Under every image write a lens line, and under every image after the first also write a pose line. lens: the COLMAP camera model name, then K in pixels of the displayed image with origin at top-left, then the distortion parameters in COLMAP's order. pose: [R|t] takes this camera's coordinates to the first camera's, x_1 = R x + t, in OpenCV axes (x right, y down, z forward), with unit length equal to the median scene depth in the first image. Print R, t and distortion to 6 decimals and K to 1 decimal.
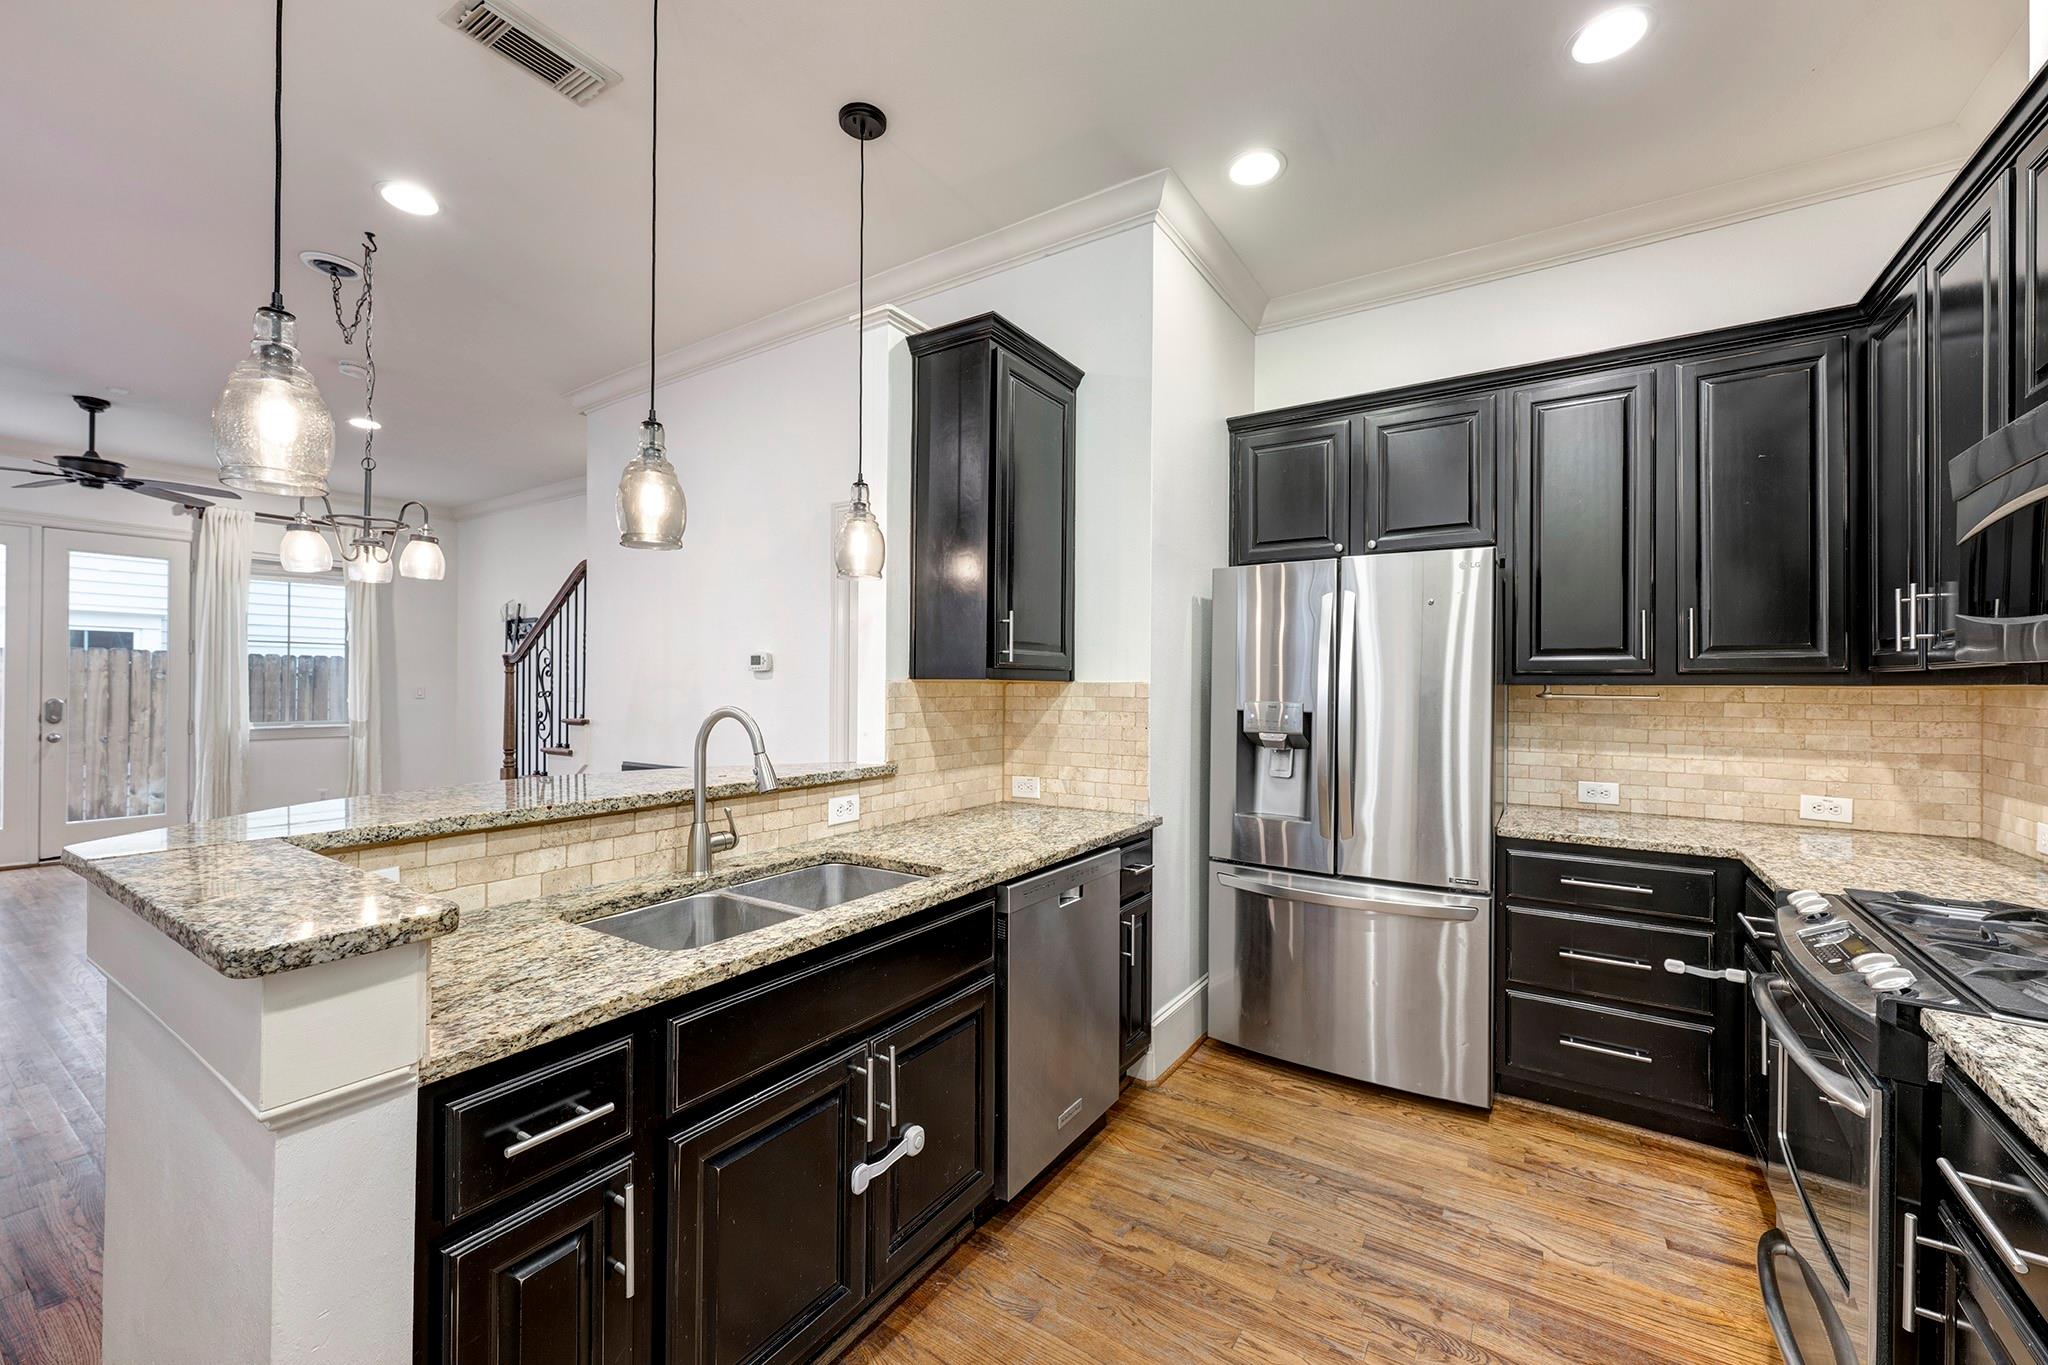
lens RADIAL K [[818.6, 0, 1043.8], [0, 818.6, 685.3], [0, 0, 1]] dist [0.002320, -0.002092]
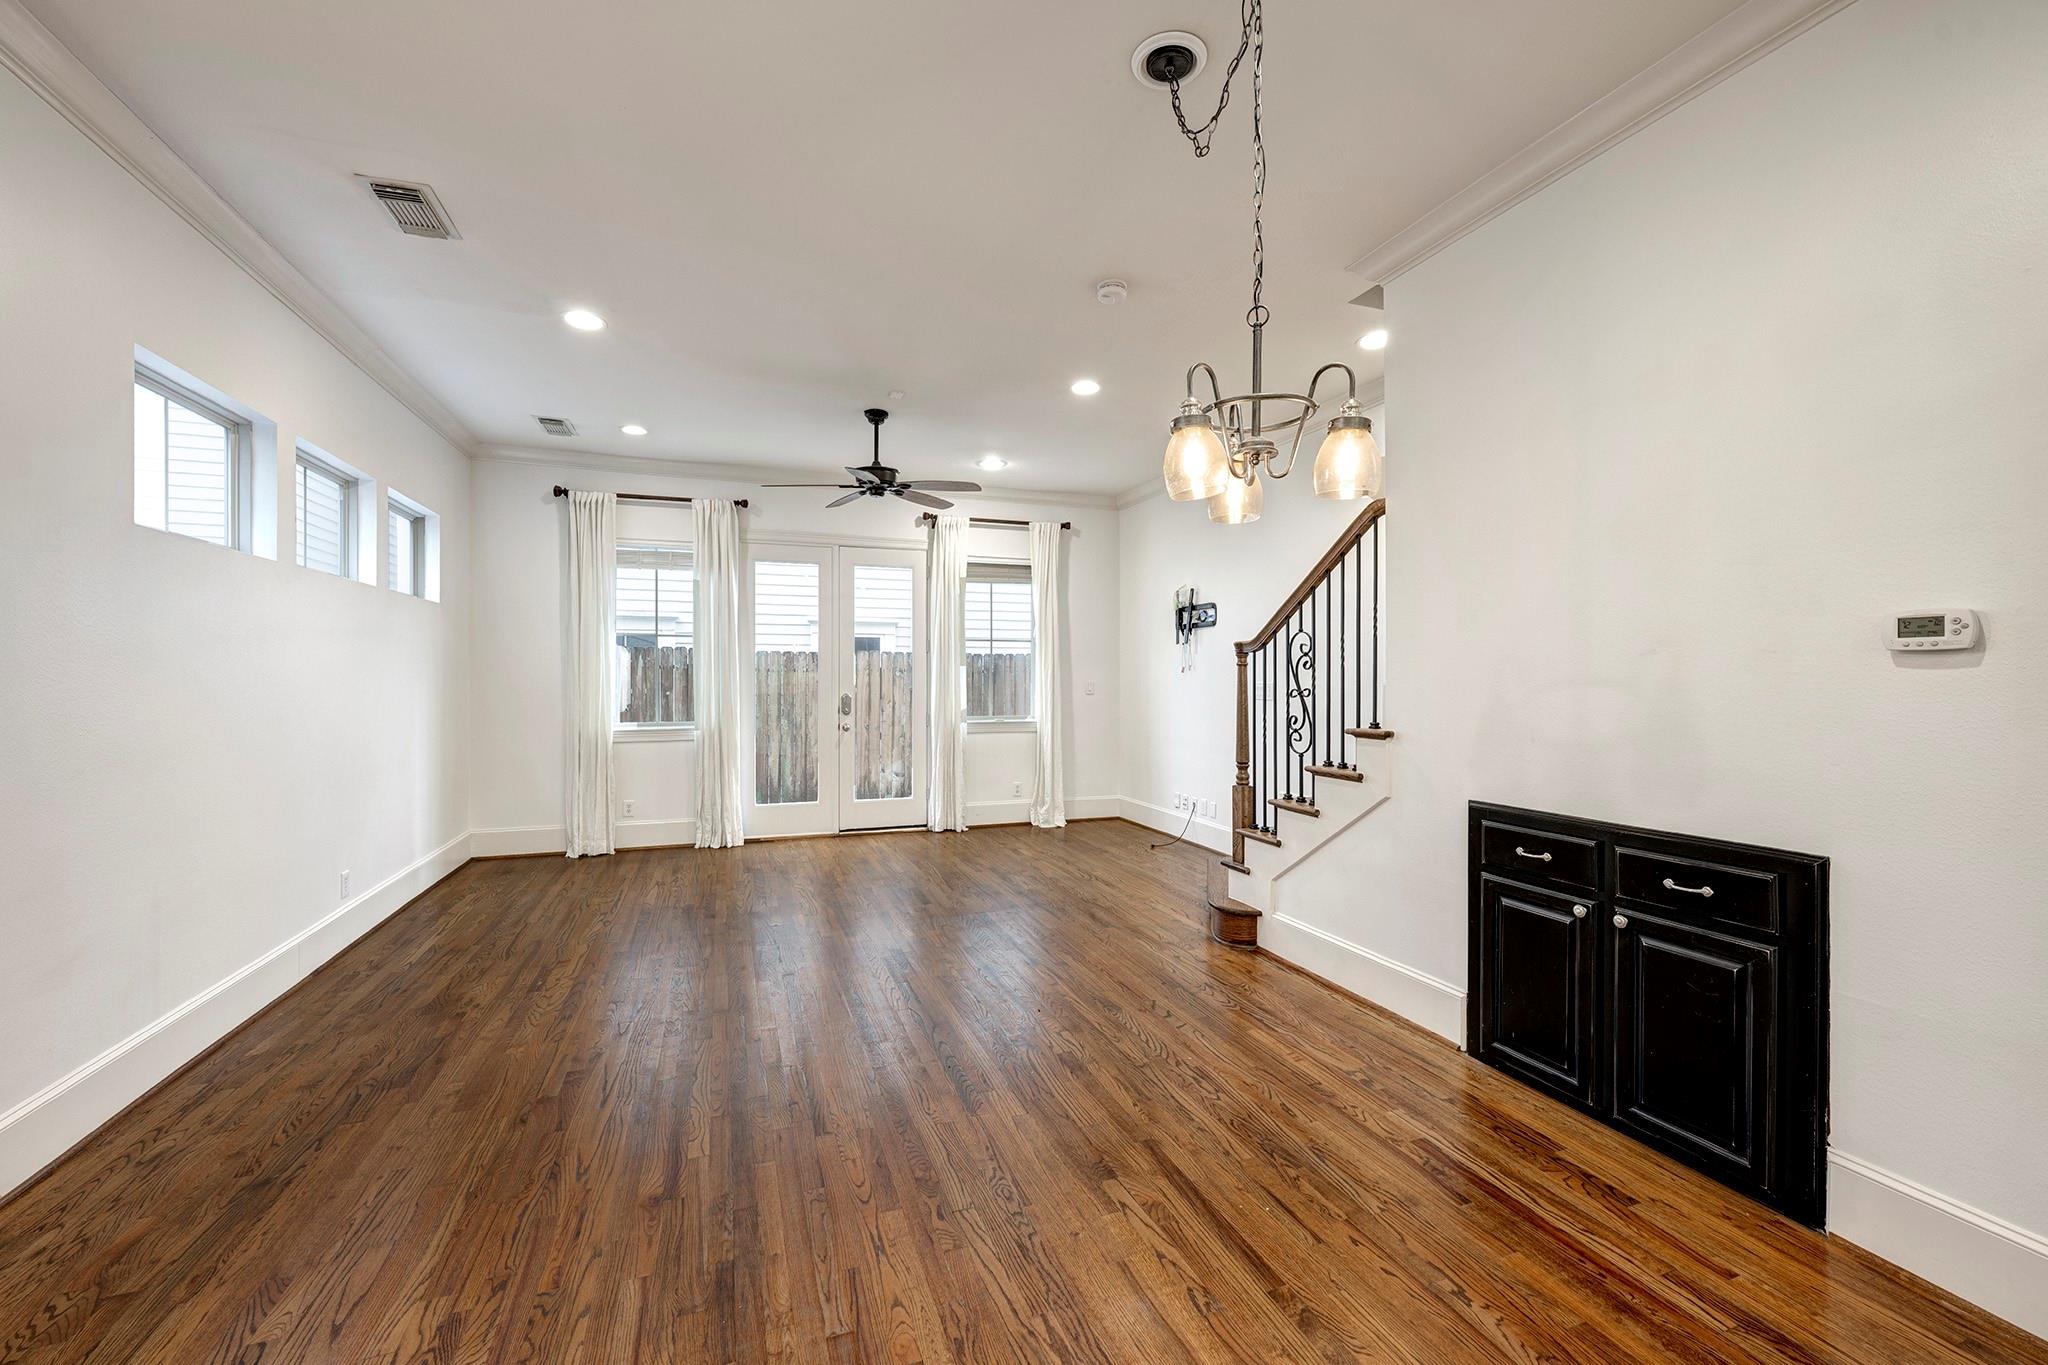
lens RADIAL K [[818.6, 0, 1031.9], [0, 818.6, 681.3], [0, 0, 1]] dist [0.002320, -0.002092]
pose [[0.809052, -0.002491, -0.587732, -0.362807], [0.004465, 0.999988, 0.001909, -0.002195], [0.587721, -0.004168, 0.809053, 0.248591]]
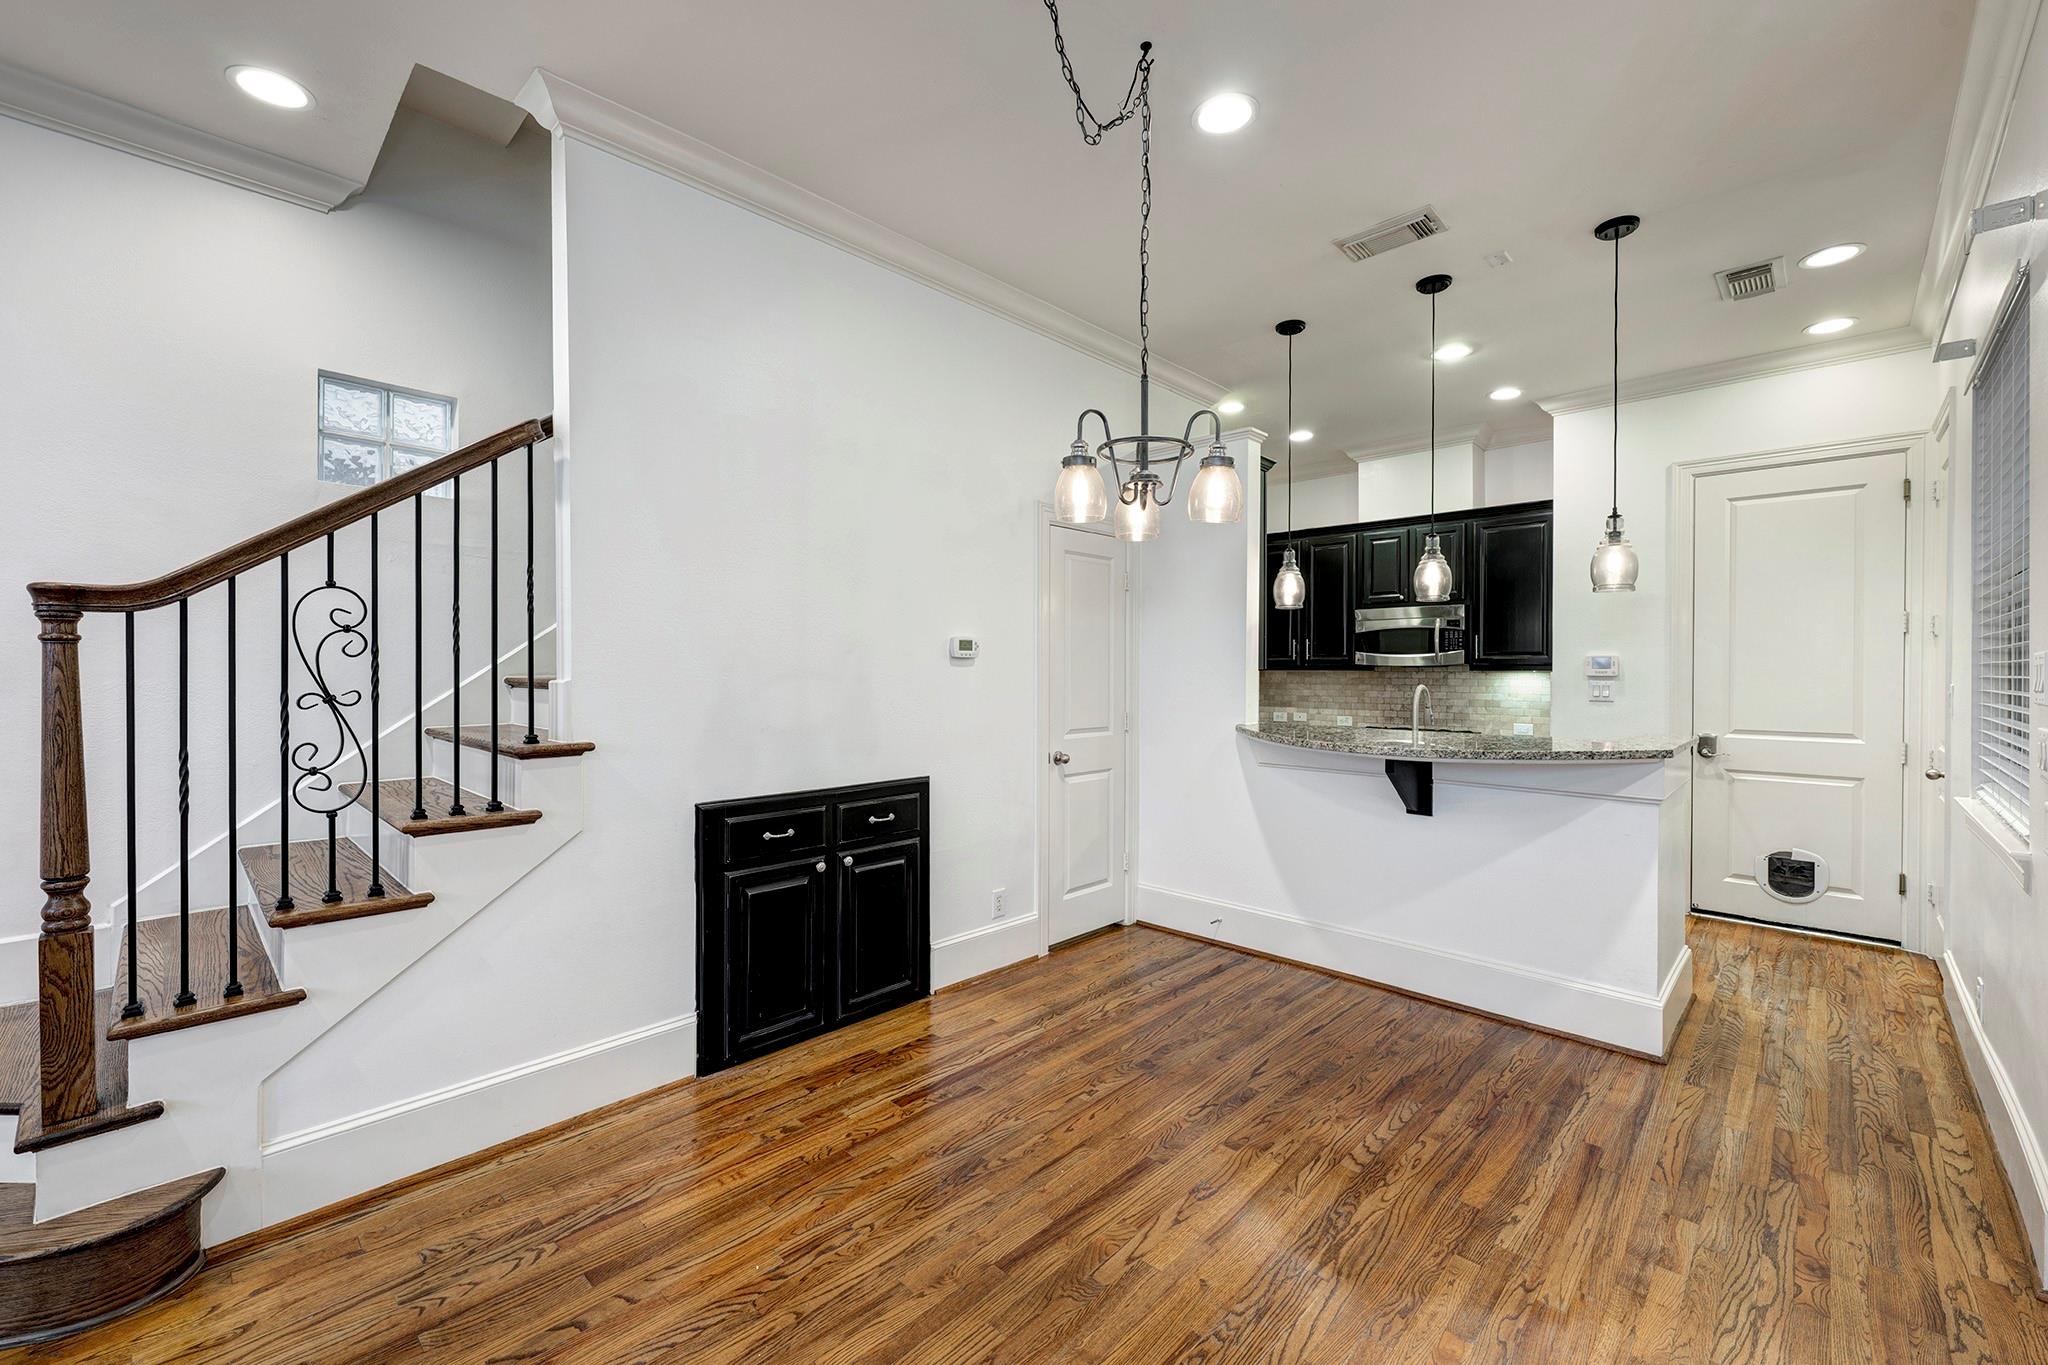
lens RADIAL K [[818.6, 0, 1039.4], [0, 818.6, 673.2], [0, 0, 1]] dist [0.002320, -0.002092]
pose [[0.184813, -0.010056, 0.982722, -0.925122], [-0.003072, 0.999937, 0.010810, -0.007304], [-0.982769, -0.005017, 0.184770, 0.573630]]
